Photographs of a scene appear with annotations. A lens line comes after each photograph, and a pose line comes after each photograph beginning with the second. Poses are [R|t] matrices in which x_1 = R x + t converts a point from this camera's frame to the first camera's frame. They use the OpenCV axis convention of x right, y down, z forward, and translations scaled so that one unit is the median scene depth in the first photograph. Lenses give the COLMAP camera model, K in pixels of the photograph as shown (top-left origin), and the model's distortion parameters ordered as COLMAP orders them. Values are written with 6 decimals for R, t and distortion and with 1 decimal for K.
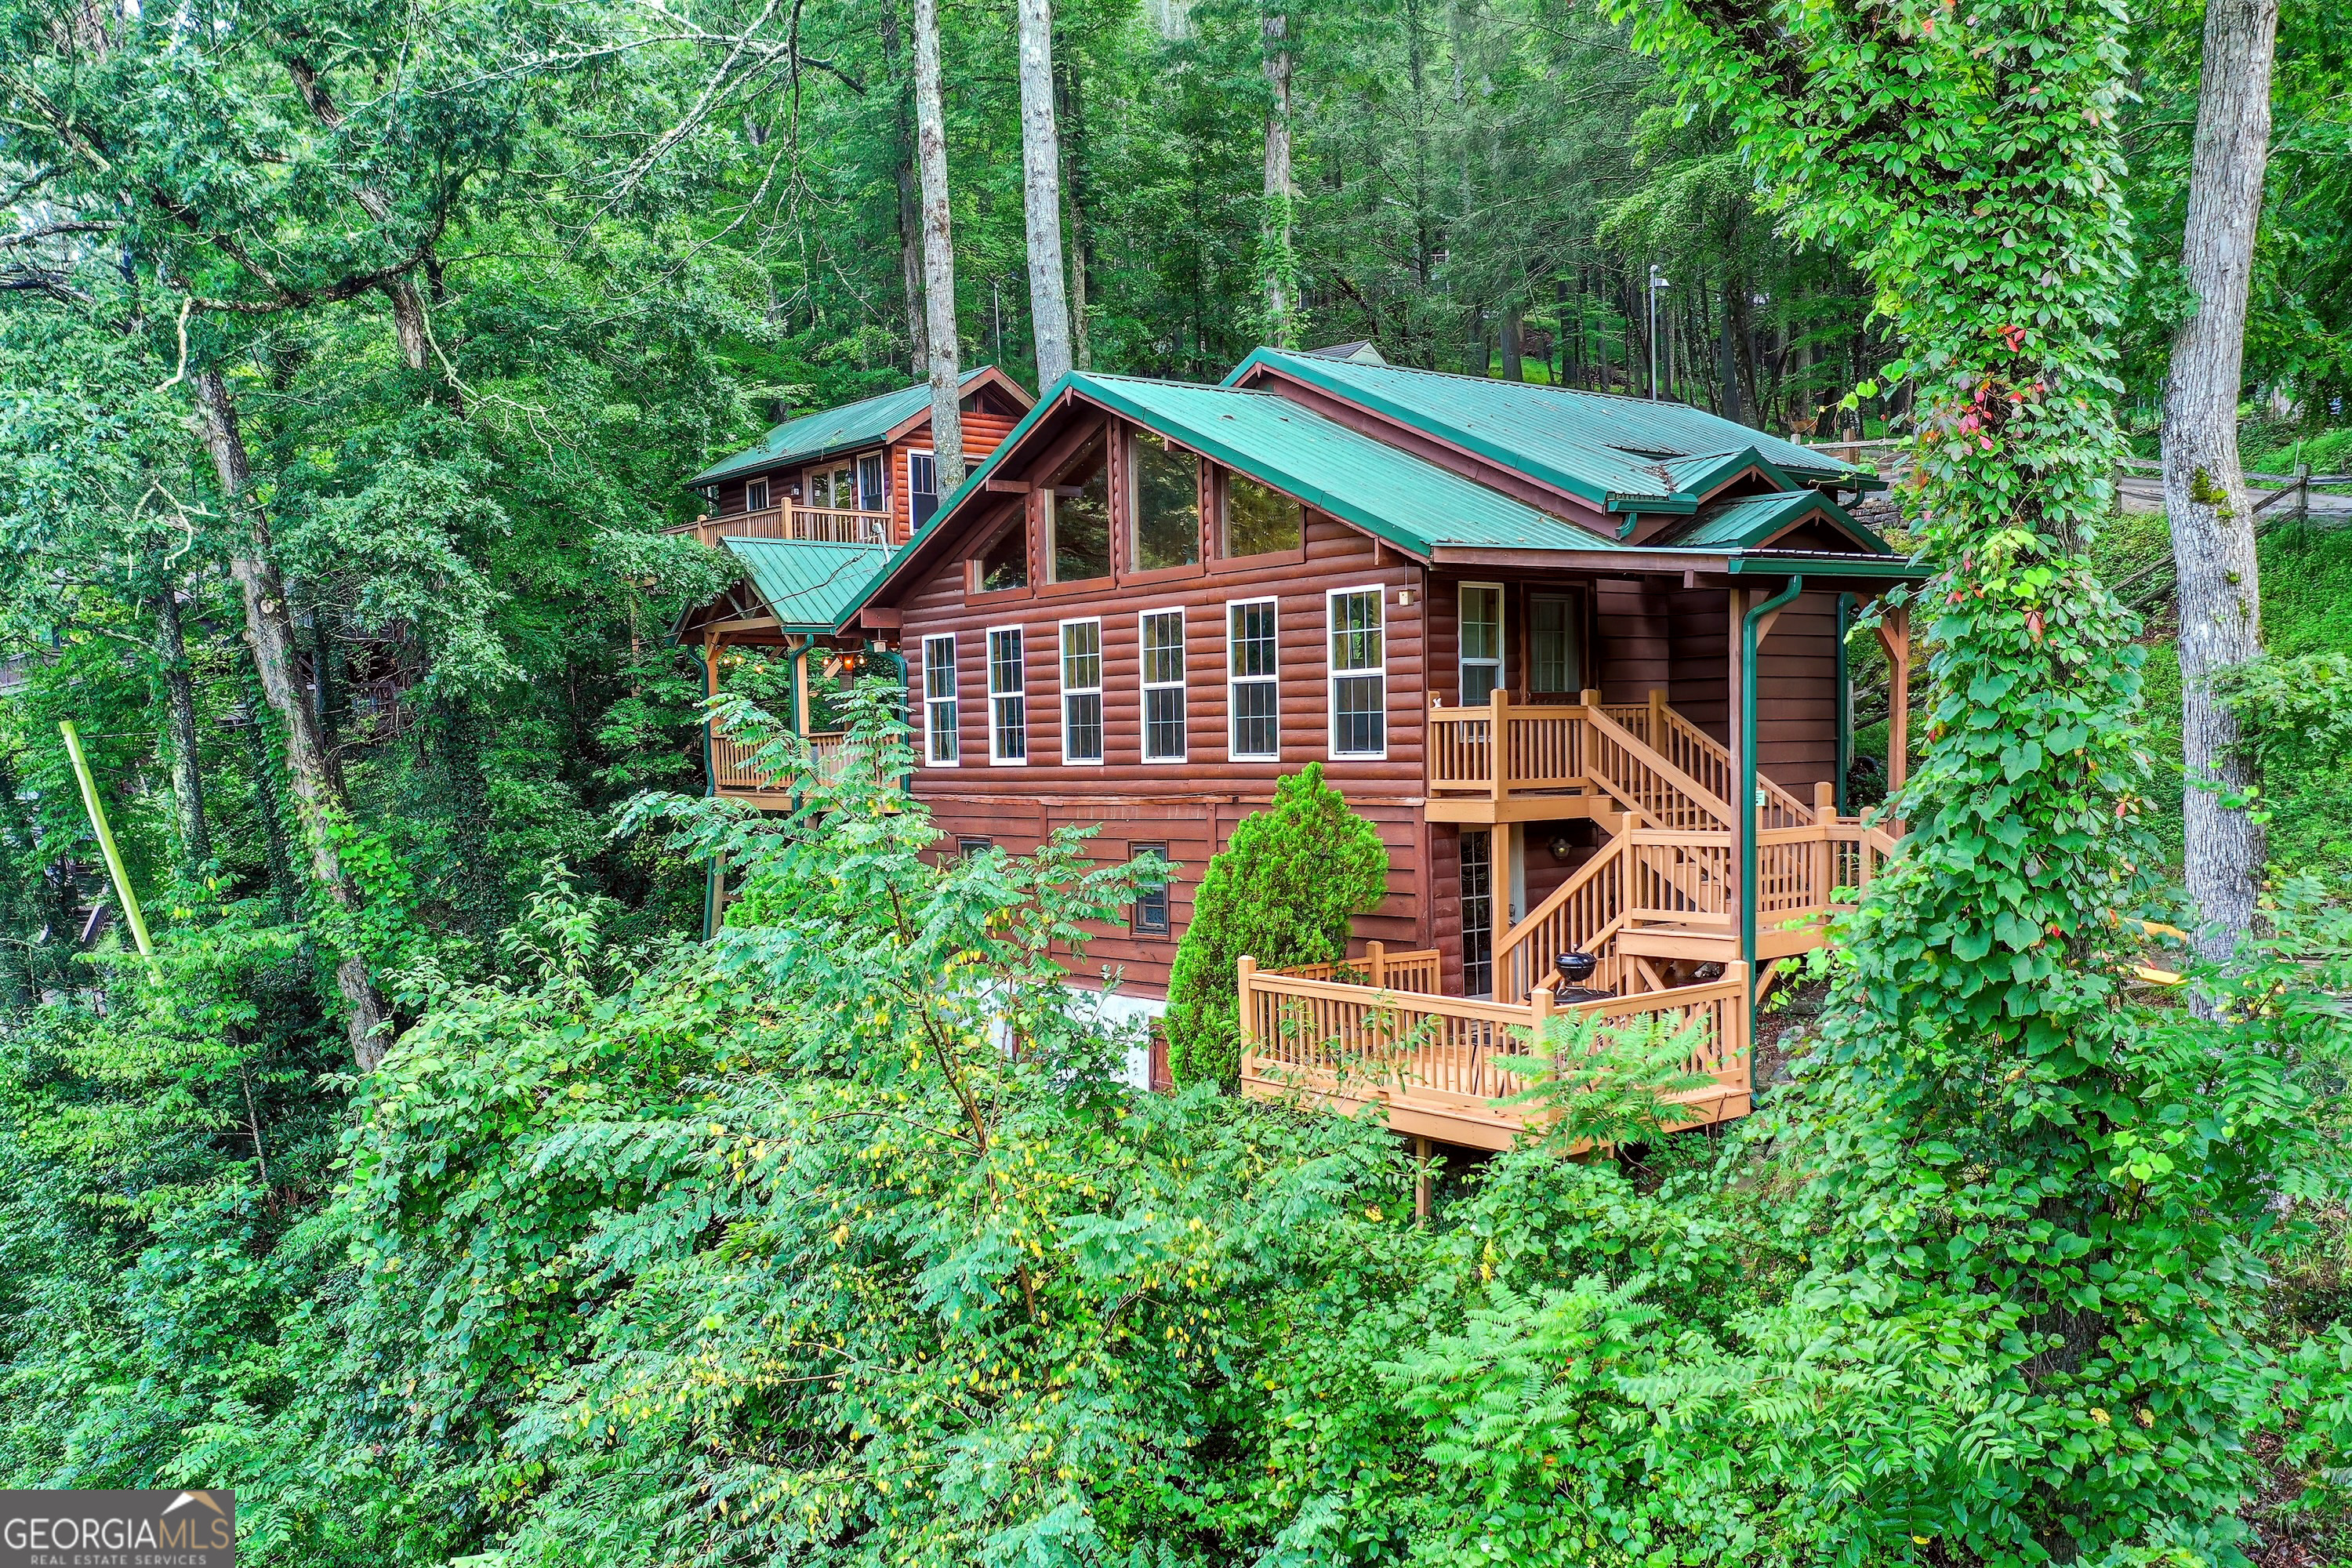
lens RADIAL K [[1888.1, 0, 1166.9], [0, 1888.1, 702.4], [0, 0, 1]] dist [-0.003535, 0.001948]
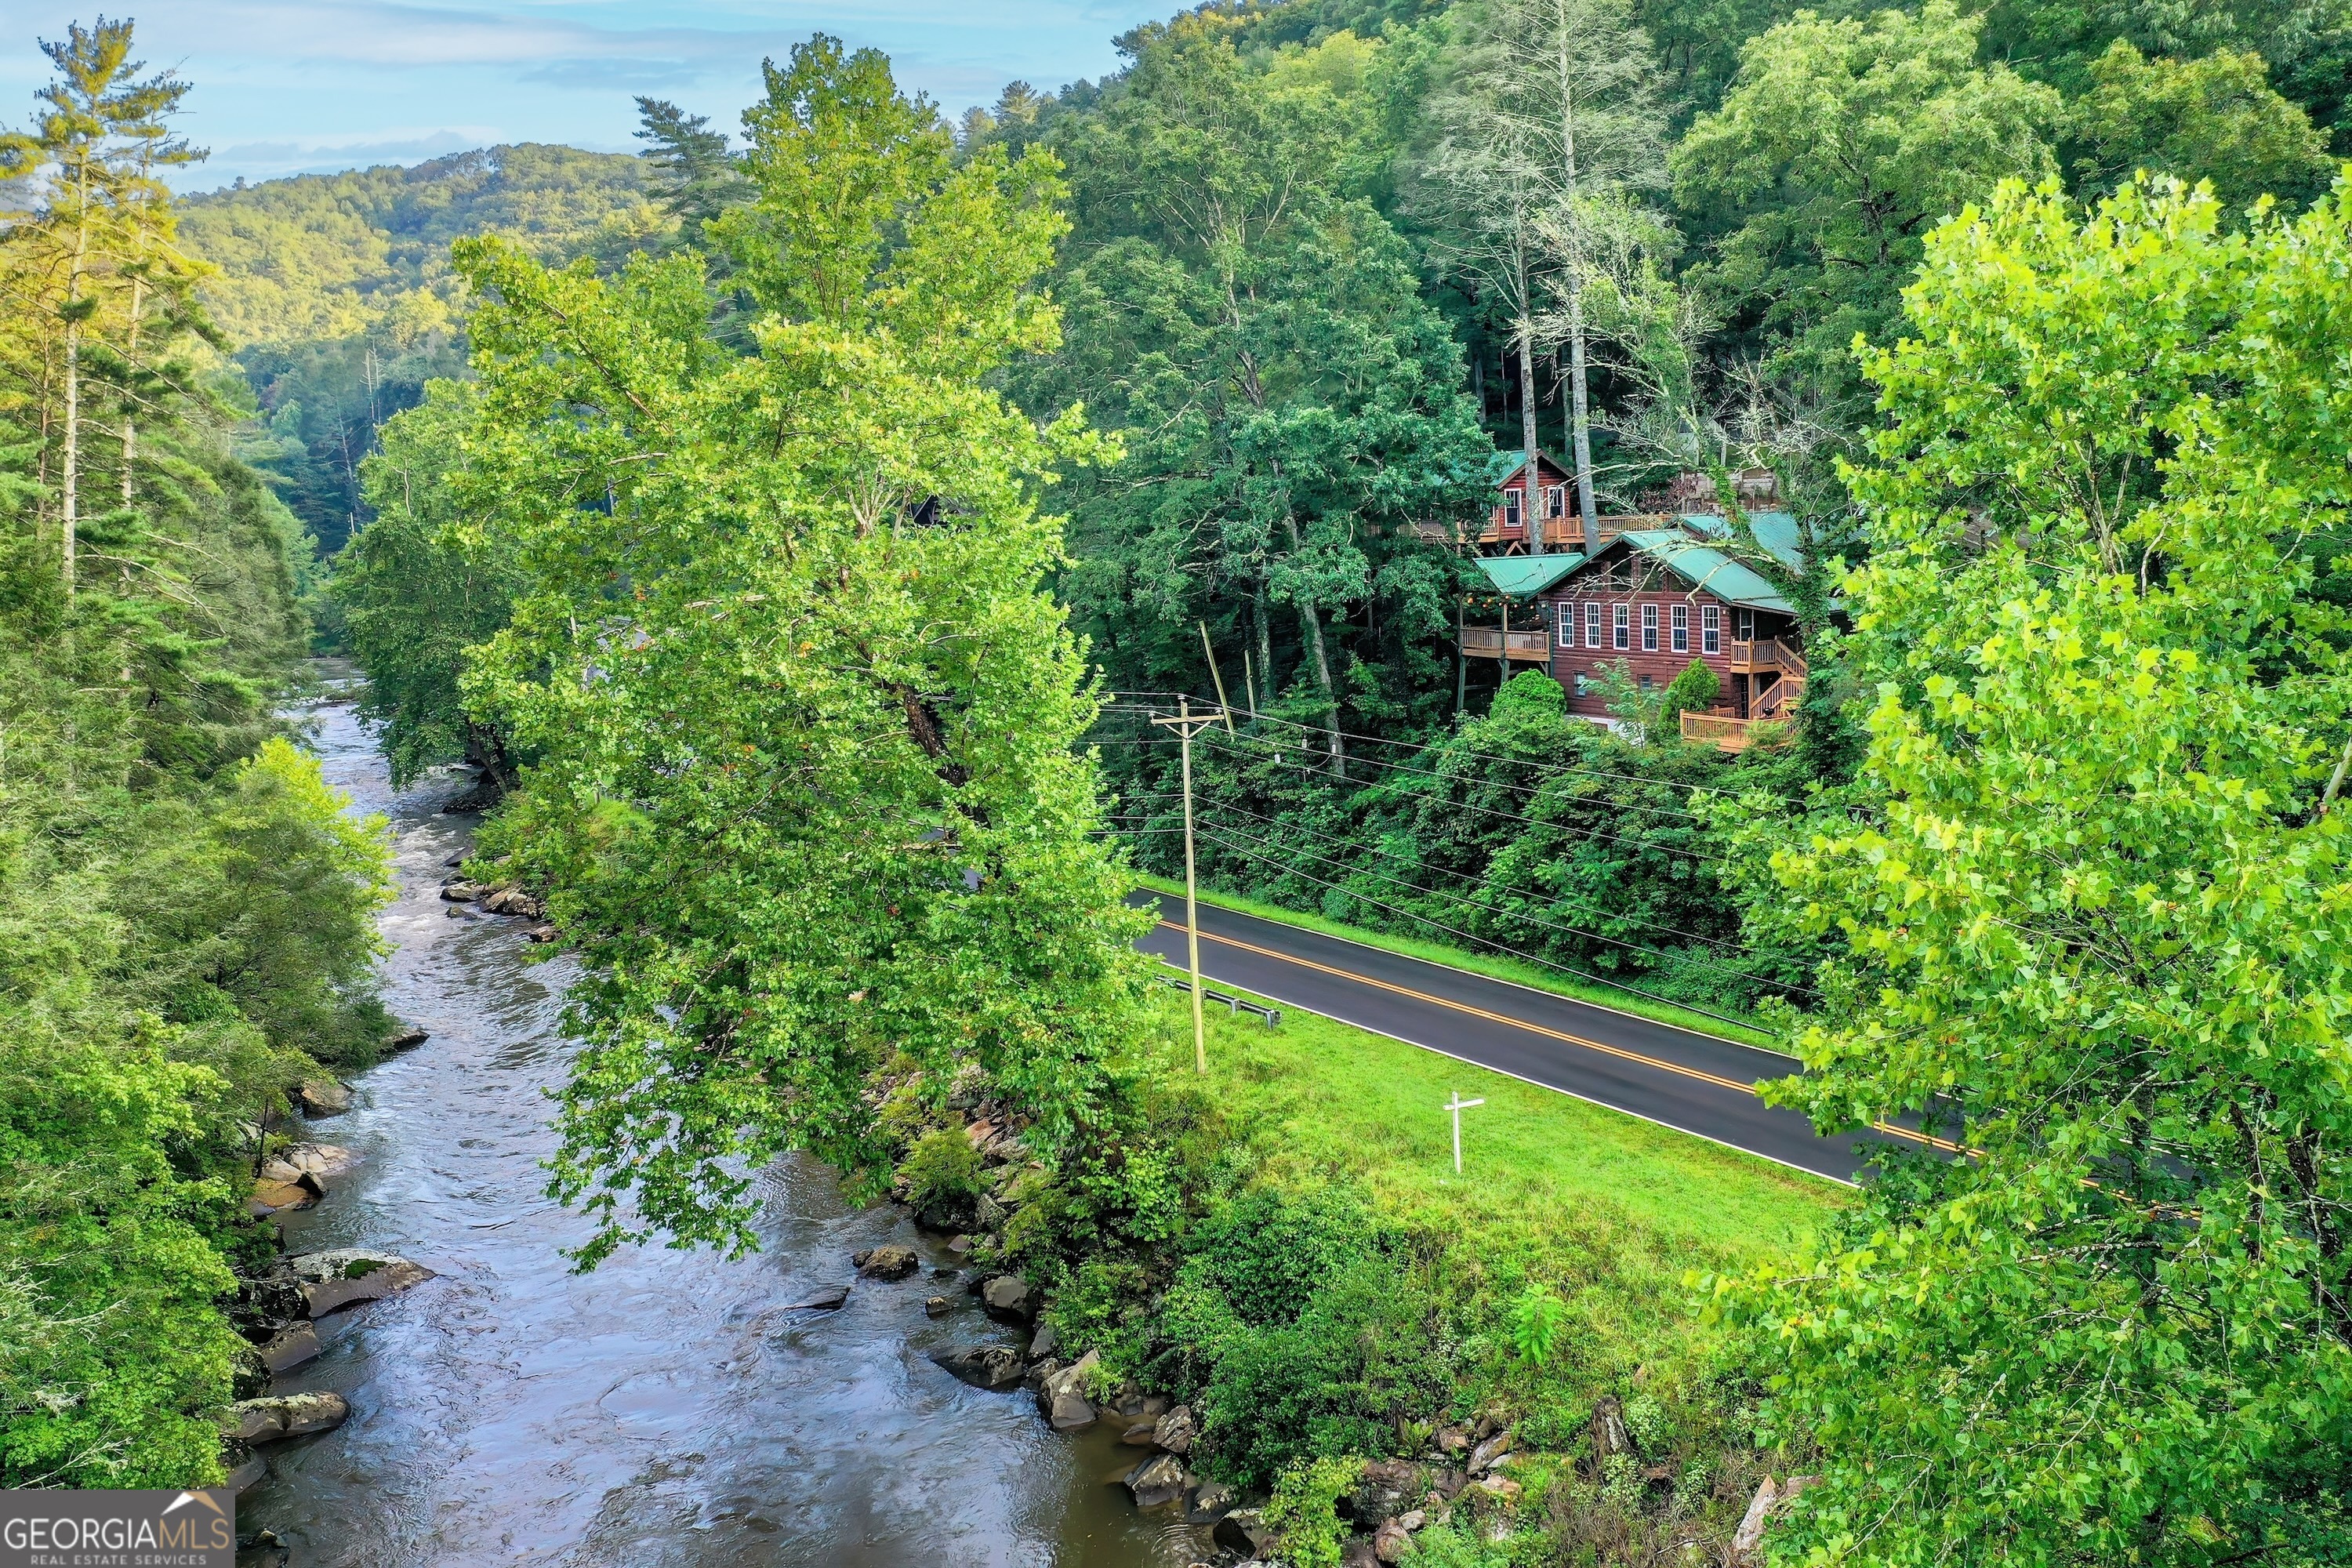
lens RADIAL K [[1916.6, 0, 1183.9], [0, 1916.6, 647.1], [0, 0, 1]] dist [-0.006900, 0.002241]
pose [[0.987044, -0.007578, -0.160273, -0.288912], [0.023358, 0.995029, 0.096805, -0.341501], [0.158743, -0.099294, 0.982314, -2.596611]]
